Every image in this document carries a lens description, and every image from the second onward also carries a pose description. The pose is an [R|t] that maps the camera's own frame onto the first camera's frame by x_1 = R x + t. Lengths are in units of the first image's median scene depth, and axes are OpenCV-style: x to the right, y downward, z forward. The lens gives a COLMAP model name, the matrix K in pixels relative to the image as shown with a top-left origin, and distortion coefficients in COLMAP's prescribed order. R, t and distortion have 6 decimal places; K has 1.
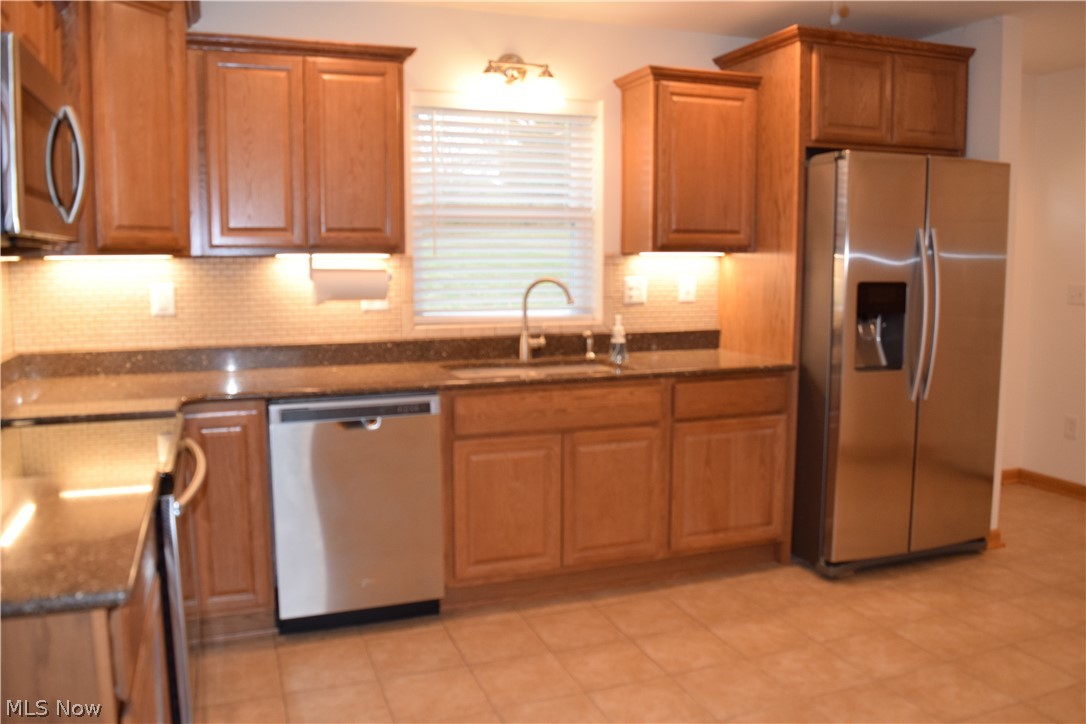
lens RADIAL K [[868.9, 0, 543.3], [0, 868.9, 356.6], [0, 0, 1]] dist [-0.084921, 0.012151]
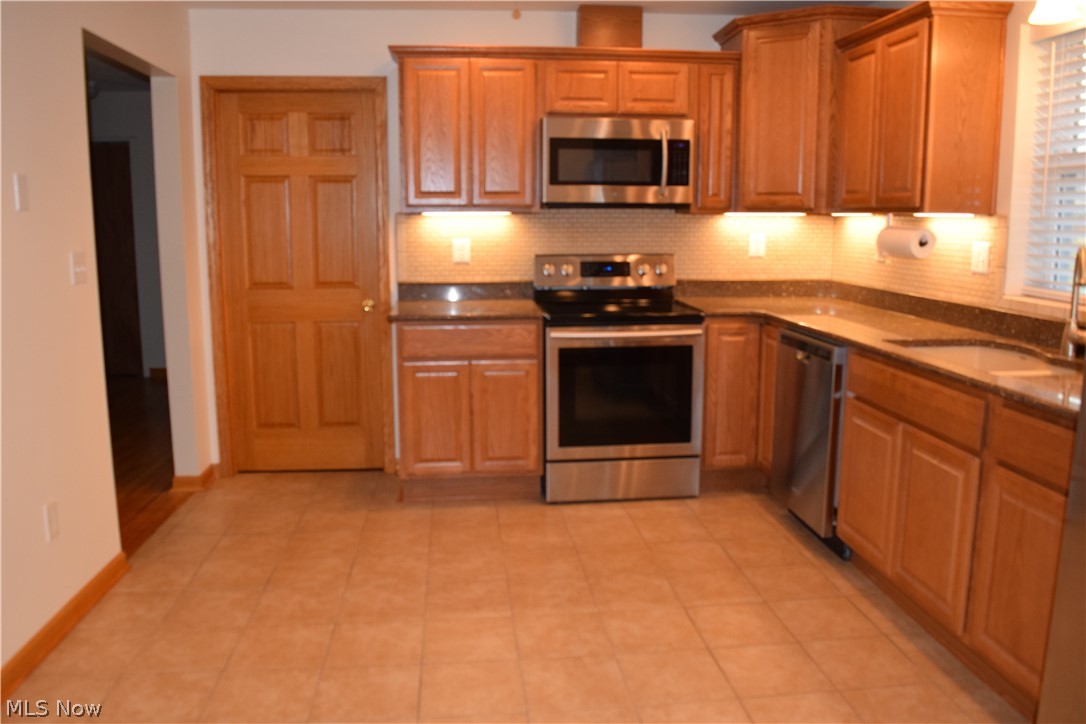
lens RADIAL K [[868.9, 0, 543.3], [0, 868.9, 356.6], [0, 0, 1]] dist [-0.084921, 0.012151]
pose [[-0.259158, 0.155920, -0.953166, 0.846127], [-0.109265, 0.975815, 0.189333, -0.089882], [0.959634, 0.153215, -0.235854, 0.791236]]
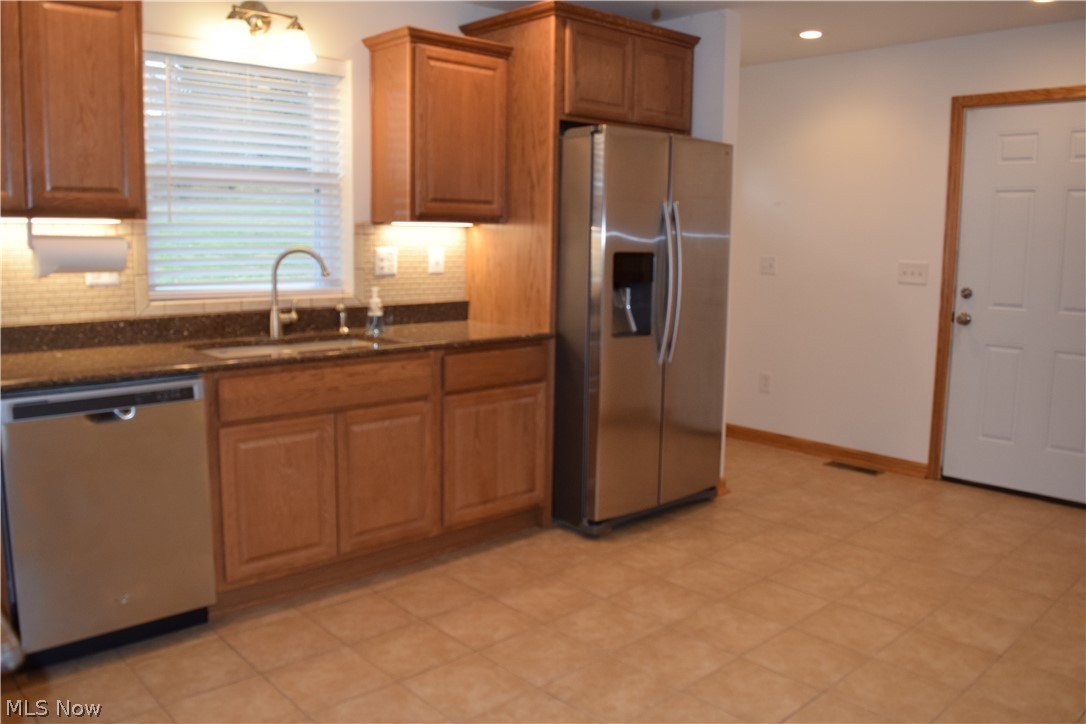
lens RADIAL K [[868.9, 0, 543.3], [0, 868.9, 356.6], [0, 0, 1]] dist [-0.084921, 0.012151]
pose [[0.925978, -0.038415, 0.375619, -0.110232], [0.028187, 0.999068, 0.032690, 0.003075], [-0.376524, -0.019682, 0.926198, 0.049602]]
